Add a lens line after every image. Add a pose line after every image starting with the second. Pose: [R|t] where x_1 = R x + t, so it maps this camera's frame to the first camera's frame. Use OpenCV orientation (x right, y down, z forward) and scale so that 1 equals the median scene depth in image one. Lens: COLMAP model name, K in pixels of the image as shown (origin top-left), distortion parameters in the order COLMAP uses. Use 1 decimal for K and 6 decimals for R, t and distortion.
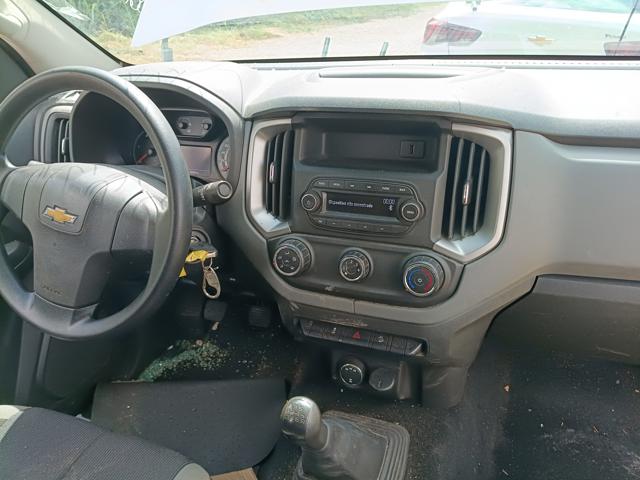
lens RADIAL K [[485.6, 0, 320.0], [0, 485.6, 240.0], [0, 0, 1]] dist [0.000055, -0.003930]
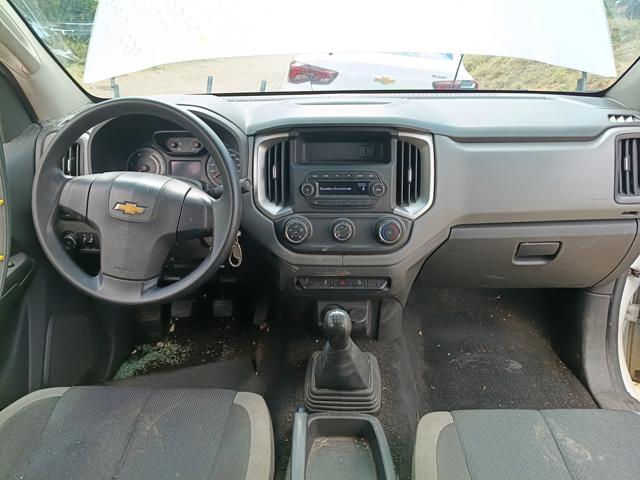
lens RADIAL K [[481.4, 0, 320.0], [0, 481.4, 240.0], [0, 0, 1]] dist [0.042880, -0.002708]
pose [[0.950586, -0.090164, 0.297081, -0.412856], [0.110361, 0.992536, -0.051895, 0.144531], [-0.290185, 0.082117, 0.953441, -0.351441]]
